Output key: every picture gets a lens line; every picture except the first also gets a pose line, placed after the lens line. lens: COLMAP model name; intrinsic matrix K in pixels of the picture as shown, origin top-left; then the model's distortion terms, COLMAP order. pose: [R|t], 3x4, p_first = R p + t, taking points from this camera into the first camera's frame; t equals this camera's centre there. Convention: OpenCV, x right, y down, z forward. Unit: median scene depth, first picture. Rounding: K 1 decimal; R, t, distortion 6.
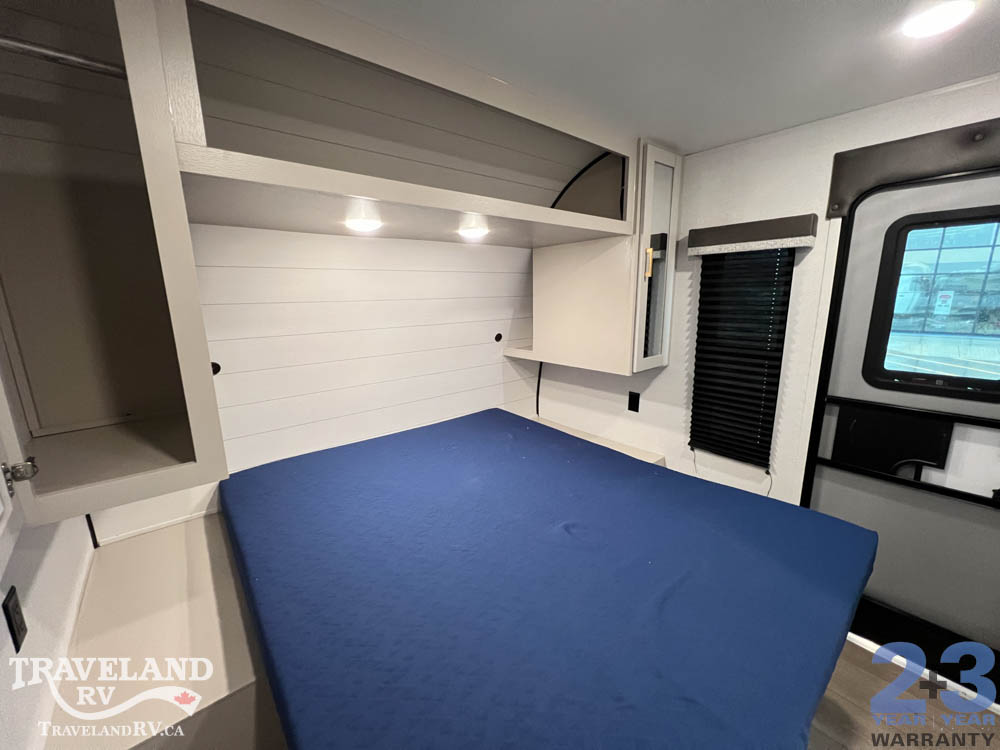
lens RADIAL K [[403.1, 0, 500.3], [0, 403.1, 372.2], [0, 0, 1]] dist [0.010133, 0.000077]
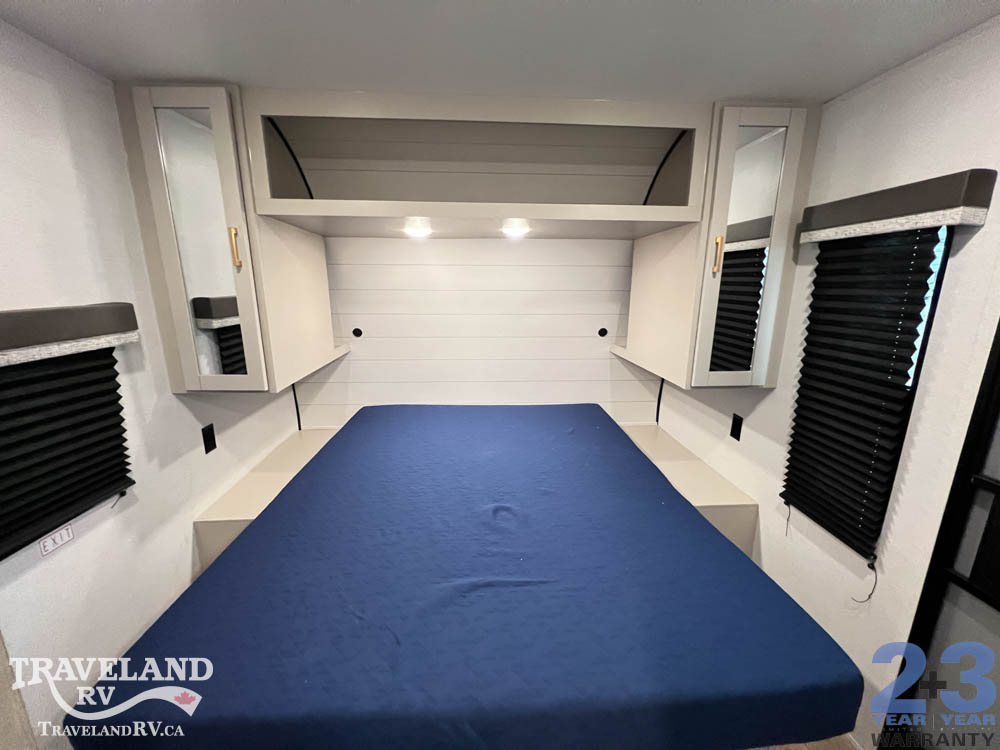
lens RADIAL K [[398.0, 0, 498.3], [0, 398.0, 373.6], [0, 0, 1]] dist [0.000379, -0.000135]
pose [[0.801404, 0.153523, -0.578086, 0.501341], [-0.136721, 0.987929, 0.072829, -0.032021], [0.582288, 0.020671, 0.812719, 0.096945]]
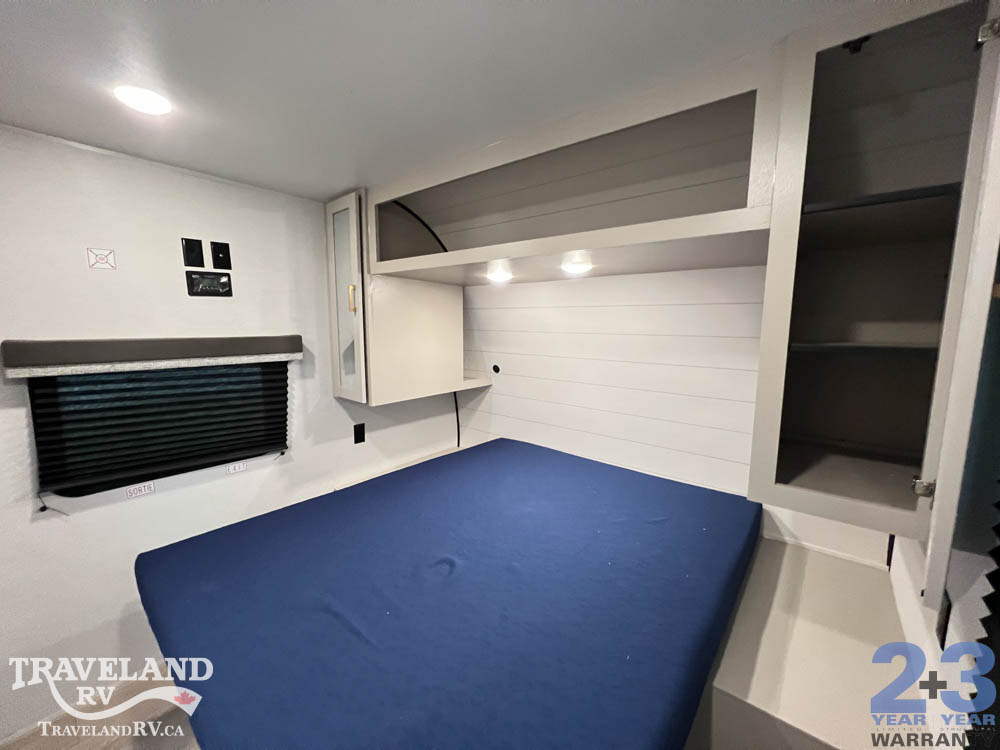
lens RADIAL K [[398.0, 0, 498.3], [0, 398.0, 373.6], [0, 0, 1]] dist [0.000379, -0.000135]
pose [[0.182443, 0.140124, -0.973180, 0.754945], [-0.209843, 0.972536, 0.100692, -0.134361], [0.960563, 0.185844, 0.206837, 0.581606]]
